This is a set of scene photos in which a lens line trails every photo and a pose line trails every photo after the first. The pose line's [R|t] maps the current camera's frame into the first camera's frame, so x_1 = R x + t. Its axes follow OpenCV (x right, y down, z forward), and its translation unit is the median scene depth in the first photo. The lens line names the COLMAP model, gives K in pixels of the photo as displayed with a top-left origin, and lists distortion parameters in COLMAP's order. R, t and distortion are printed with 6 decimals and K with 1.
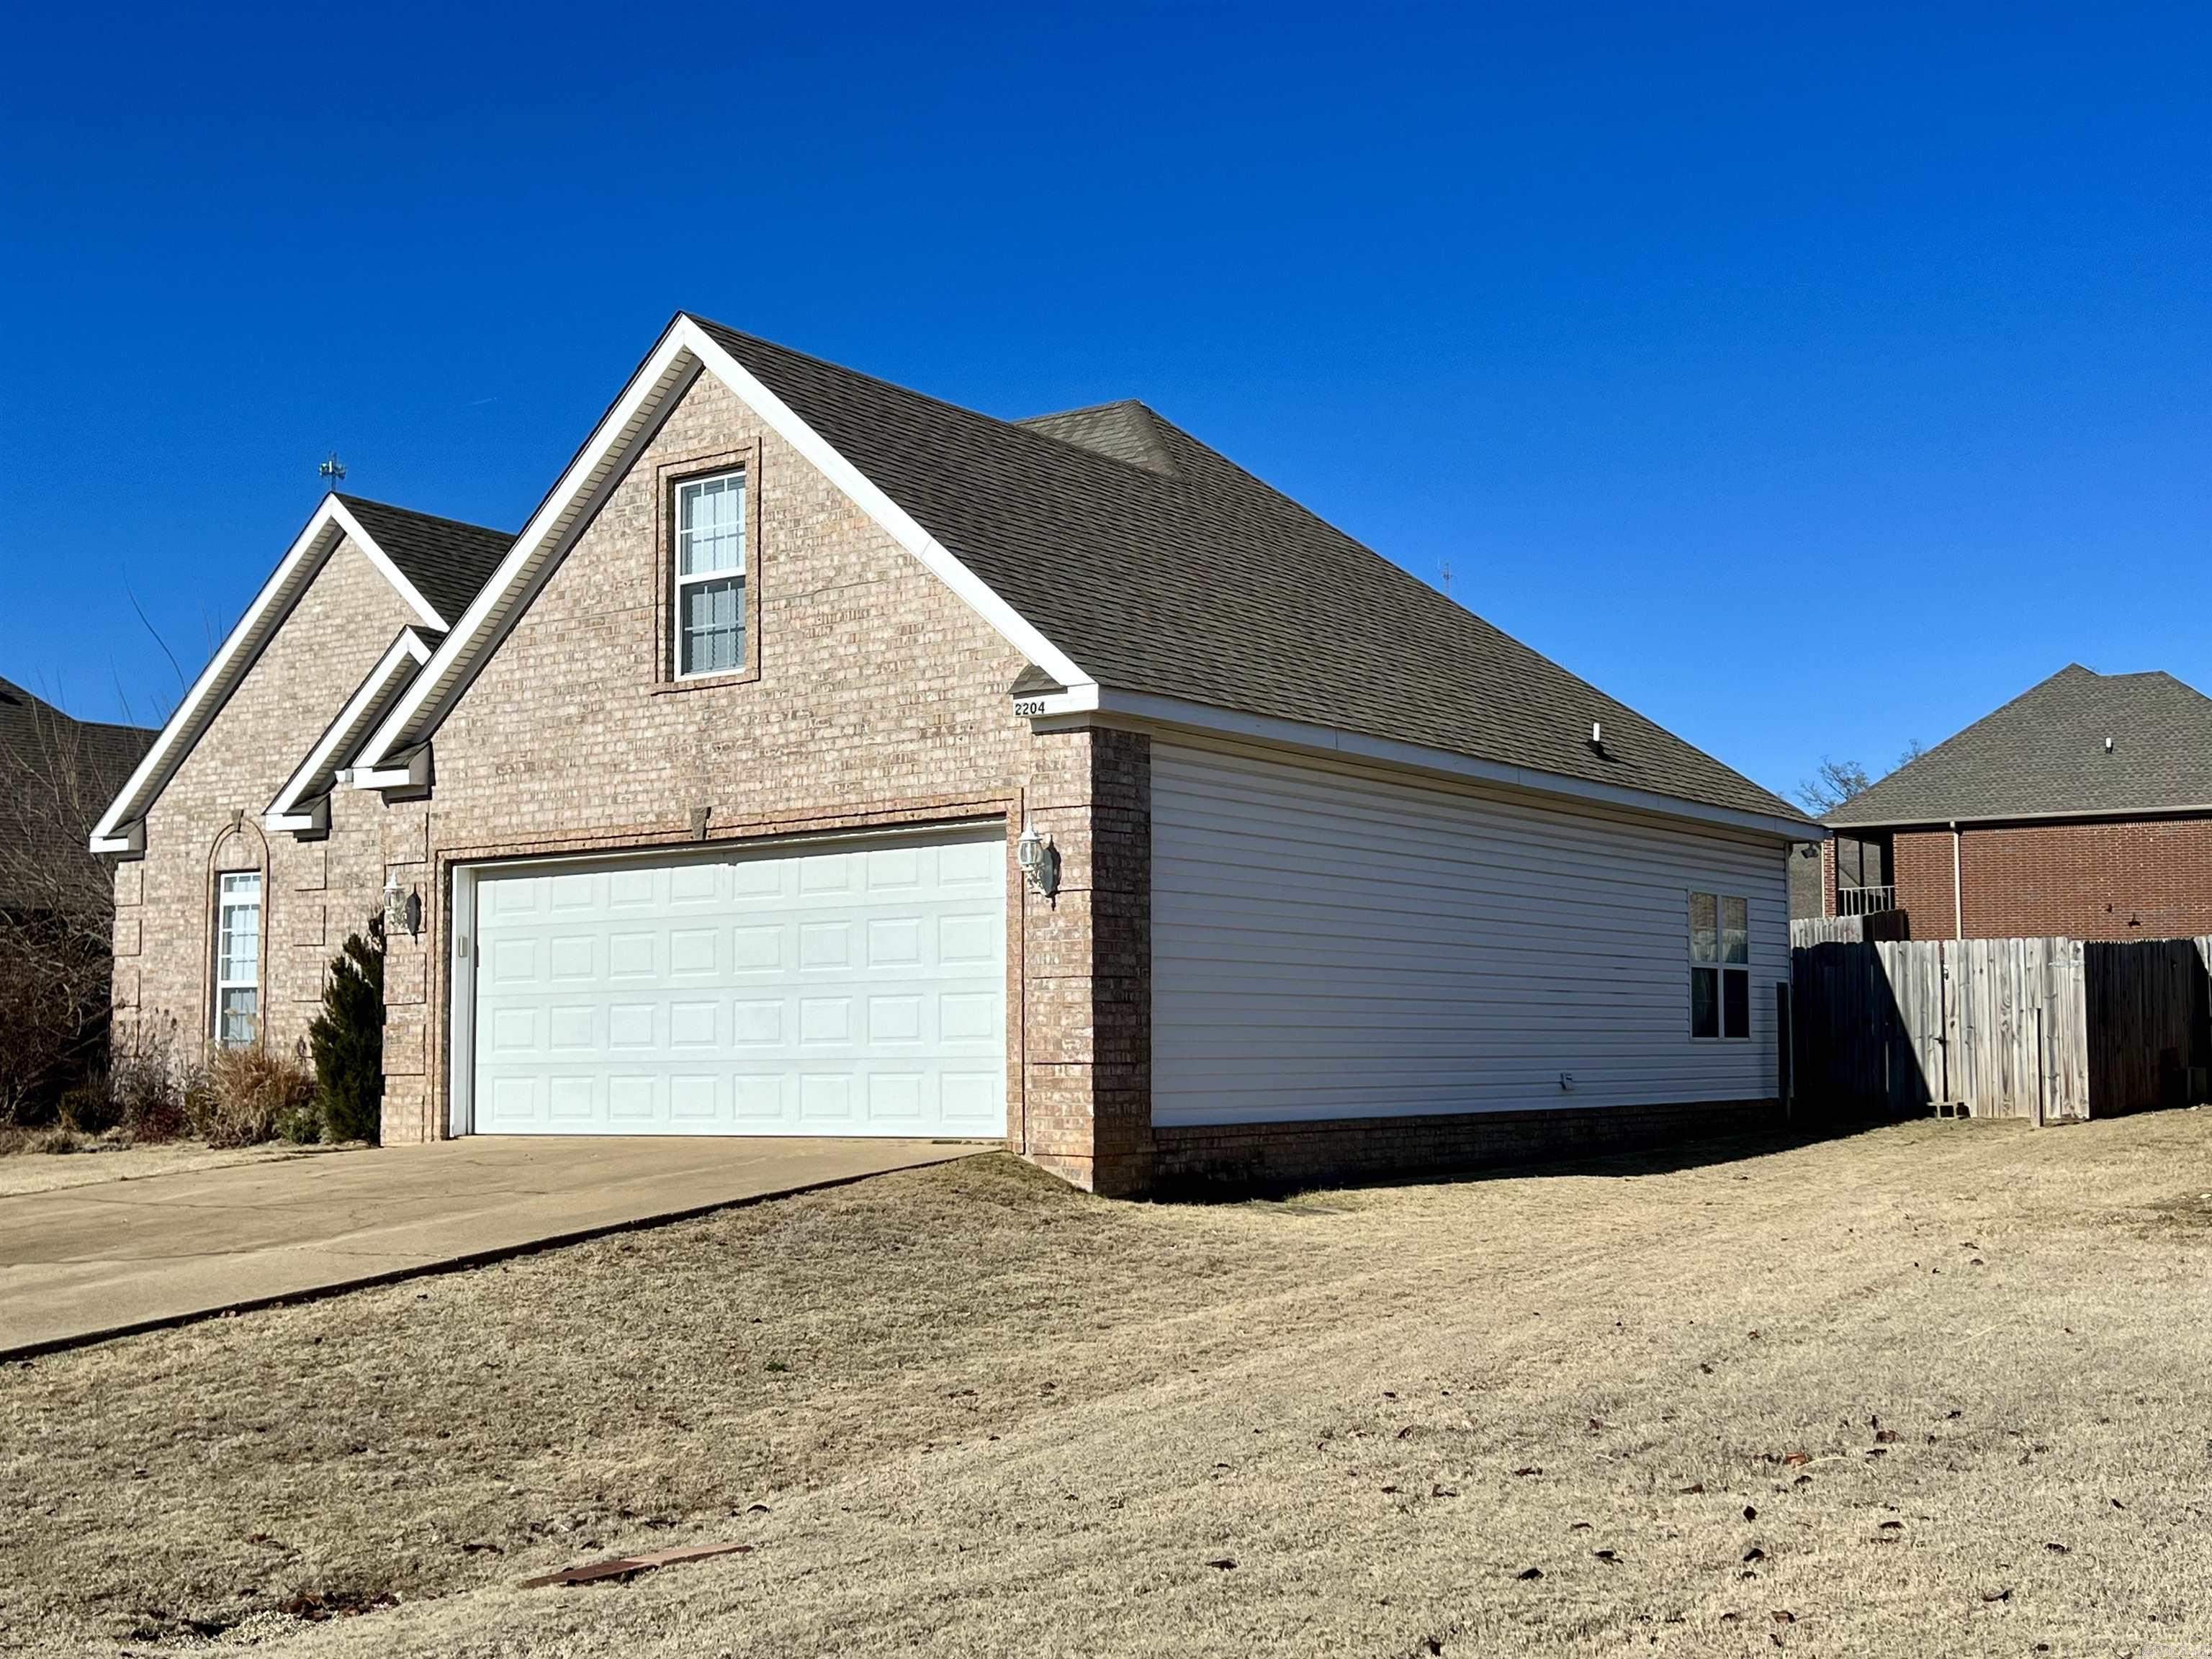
lens RADIAL K [[2473.7, 0, 1105.2], [0, 2473.7, 840.0], [0, 0, 1]] dist [0.103775, 0.000000]
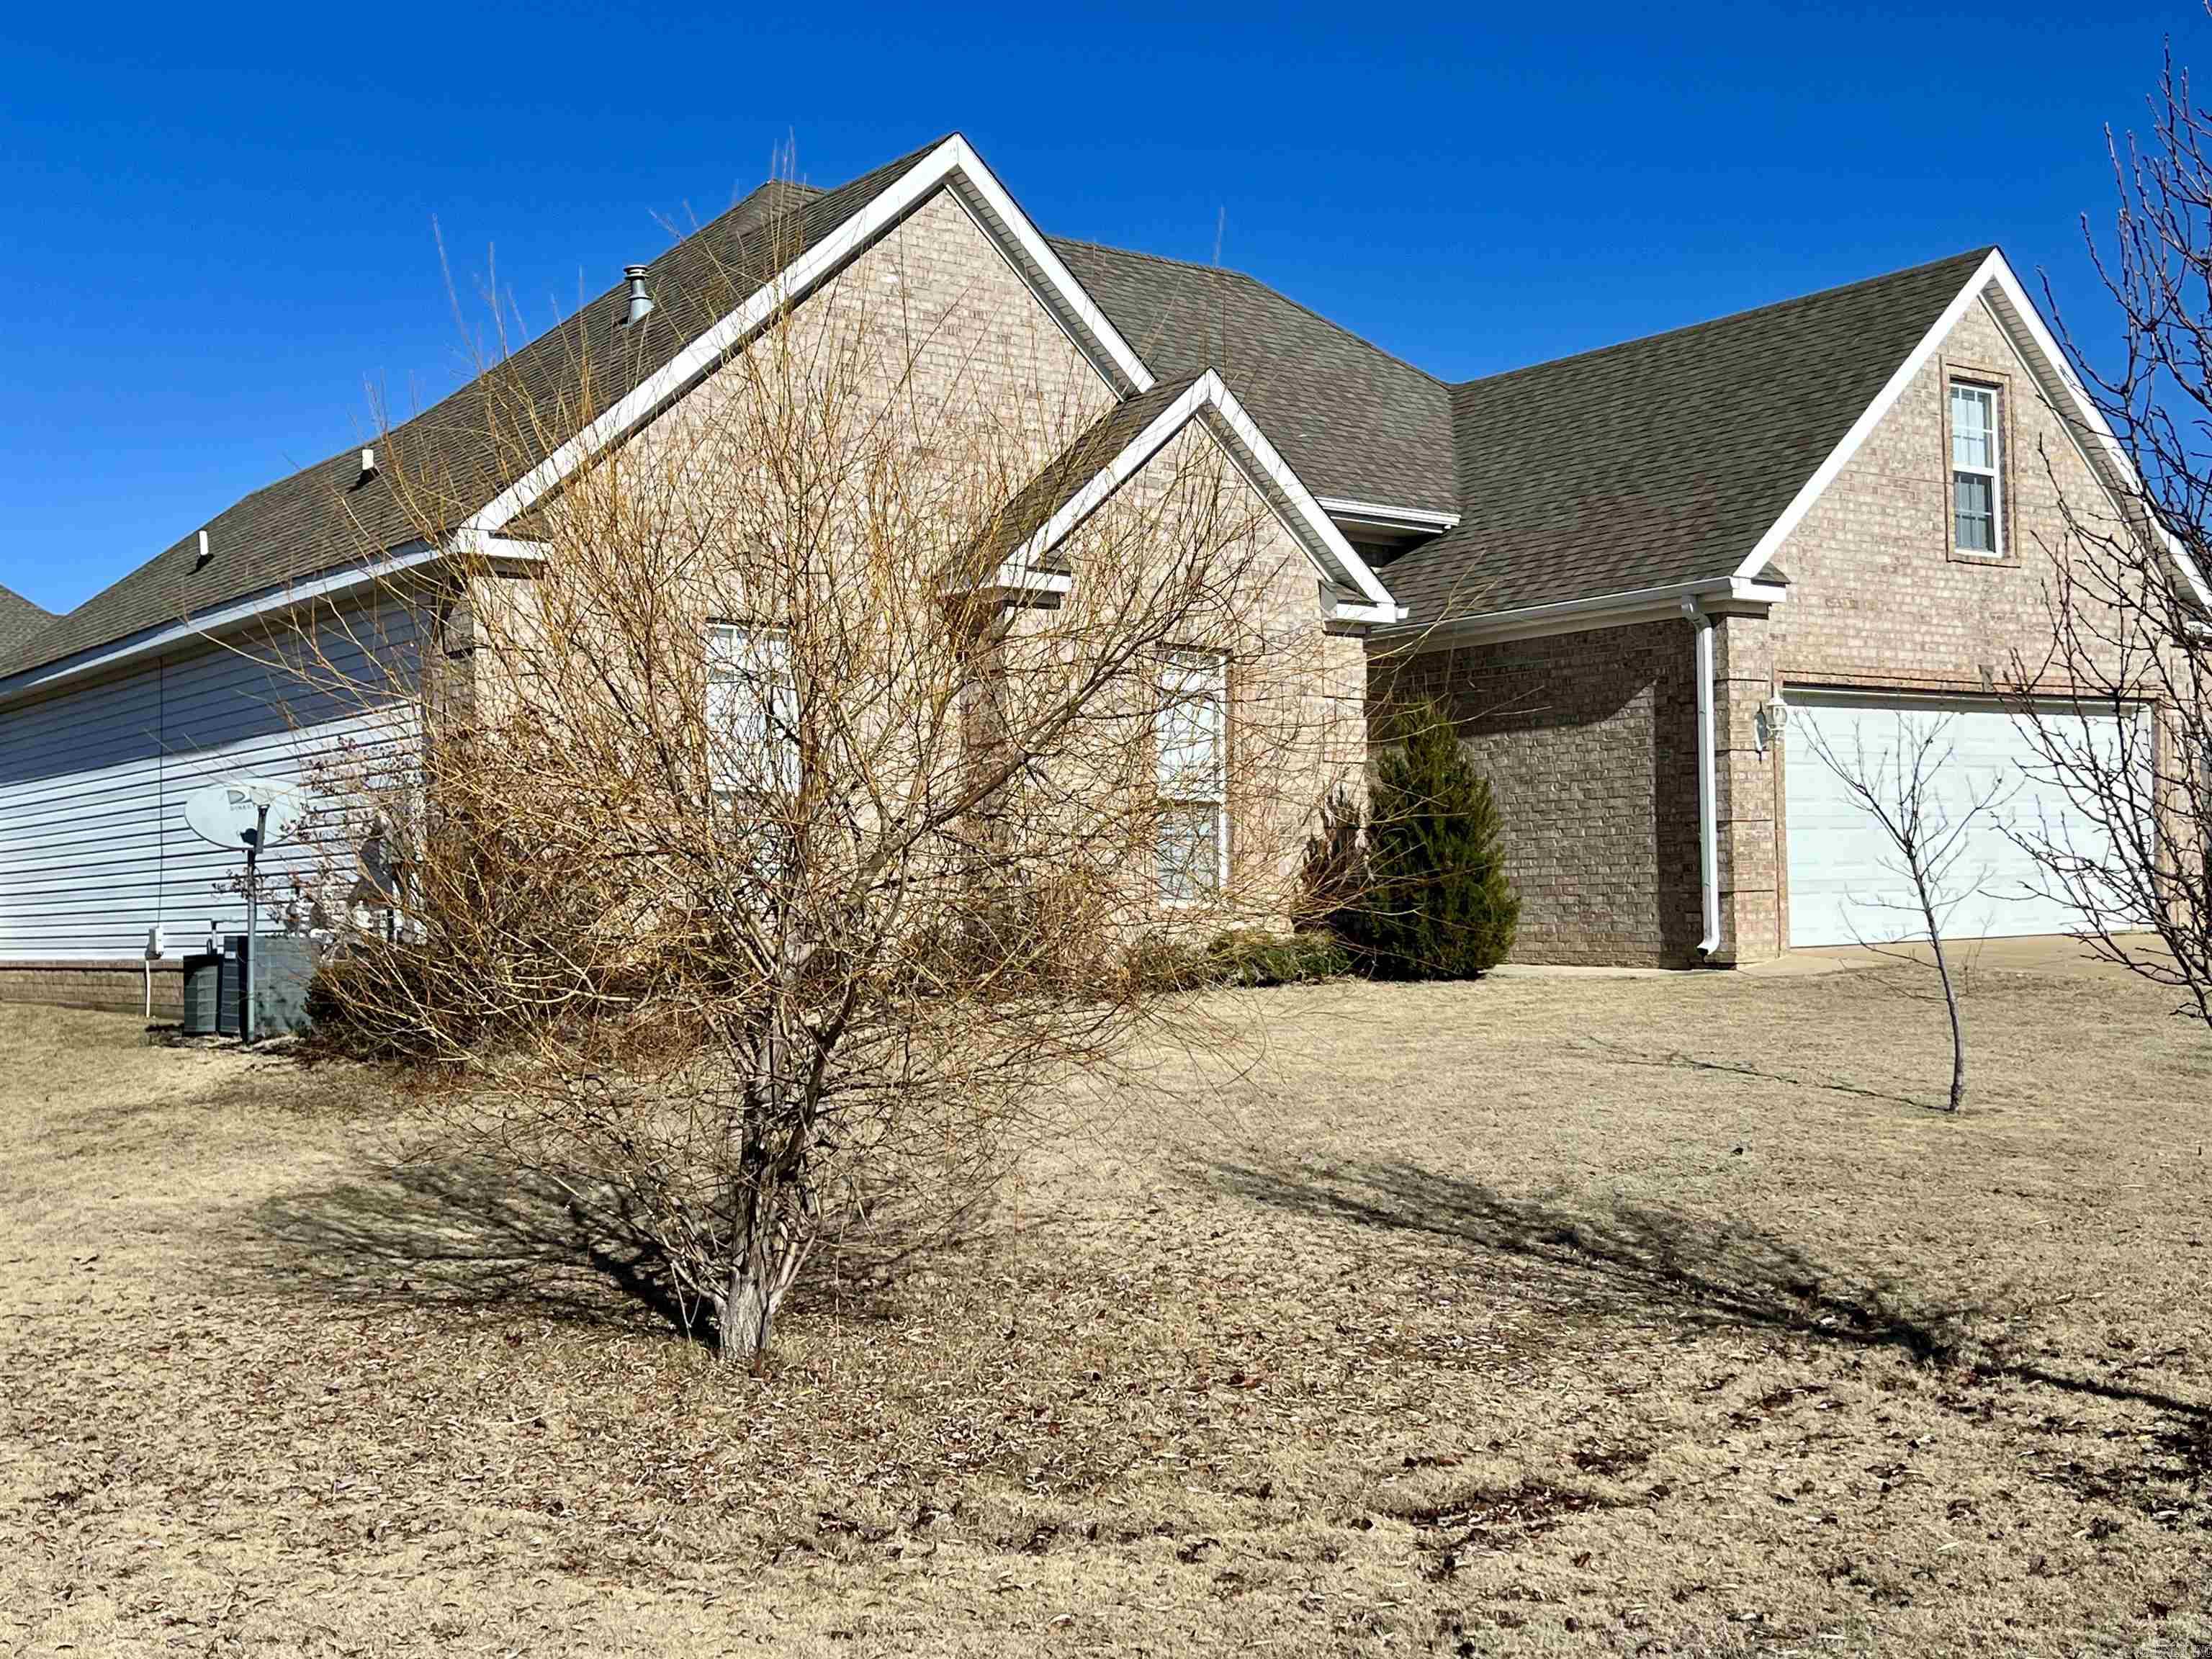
lens RADIAL K [[2473.7, 0, 1104.5], [0, 2473.7, 820.3], [0, 0, 1]] dist [0.103775, 0.000000]
pose [[0.281752, 0.034700, 0.958860, -1.403386], [-0.059199, 0.998071, -0.018723, 0.106838], [-0.957659, -0.051489, 0.283262, 1.034255]]
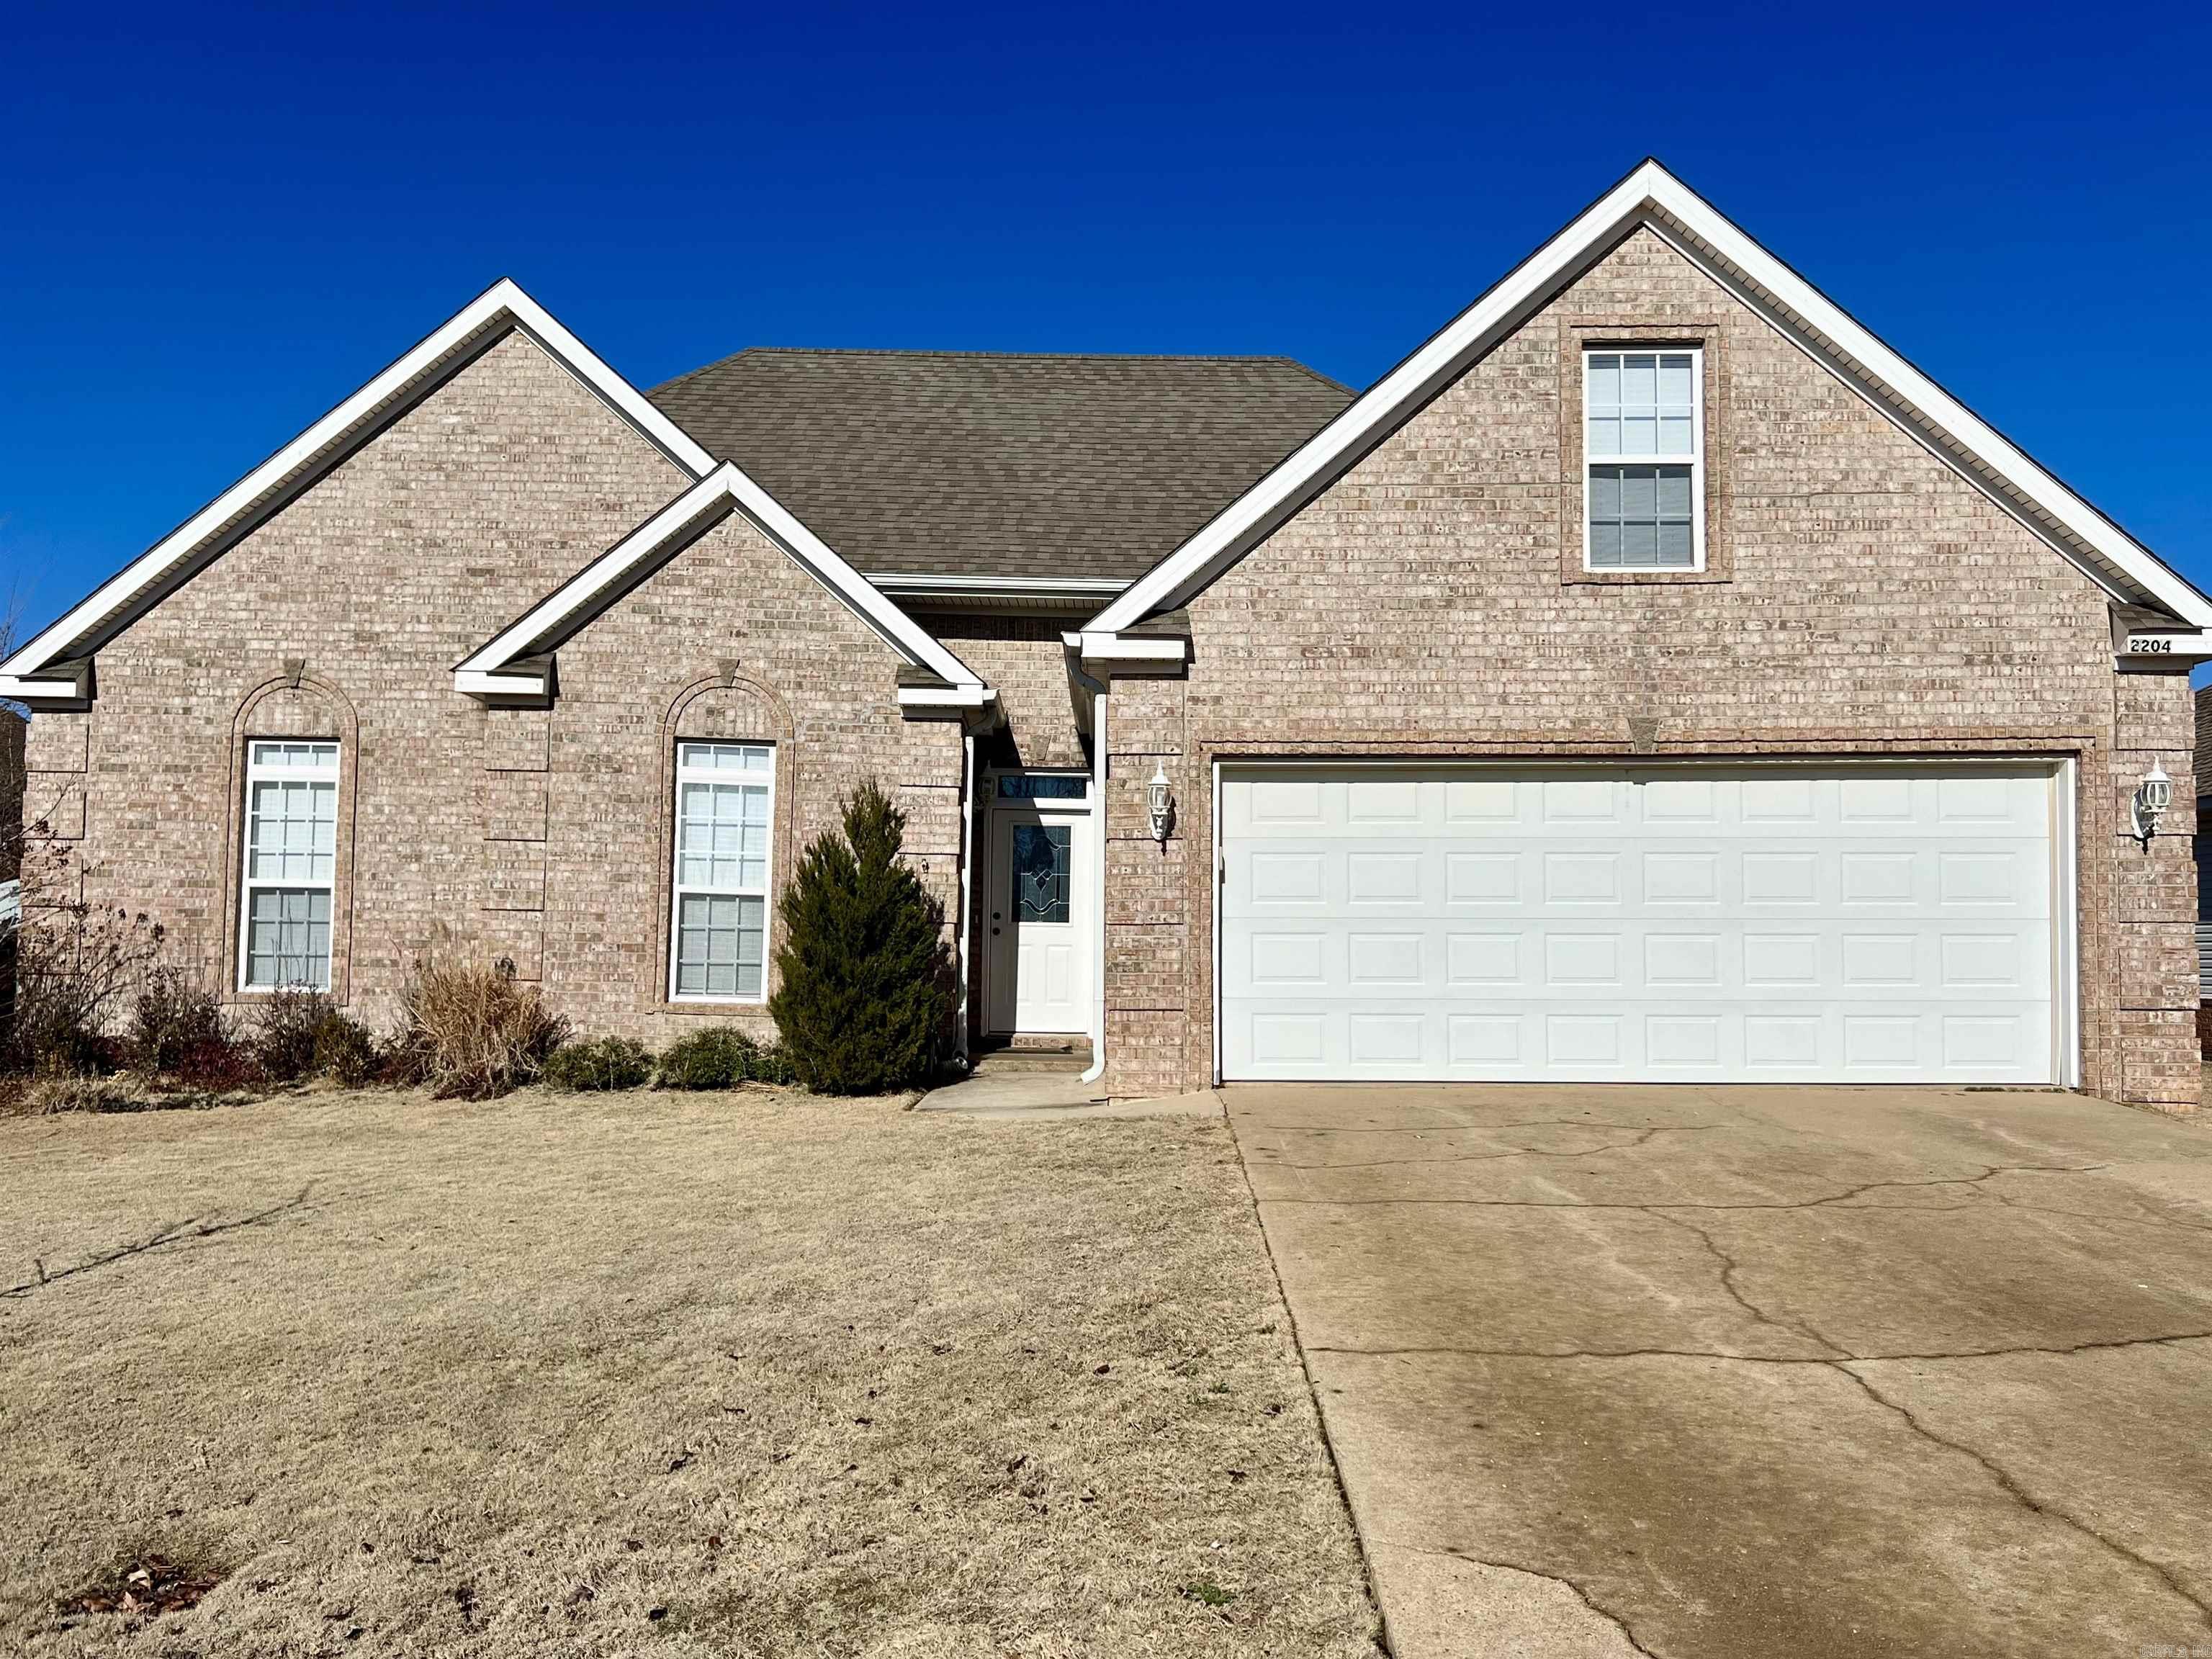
lens RADIAL K [[1892.0, 0, 1098.3], [0, 1892.0, 842.2], [0, 0, 1]] dist [0.073050, -0.057491]
pose [[0.818178, 0.045674, 0.573149, -0.696962], [-0.059098, 0.998241, 0.004814, 0.039087], [-0.571920, -0.037811, 0.819437, 0.534924]]
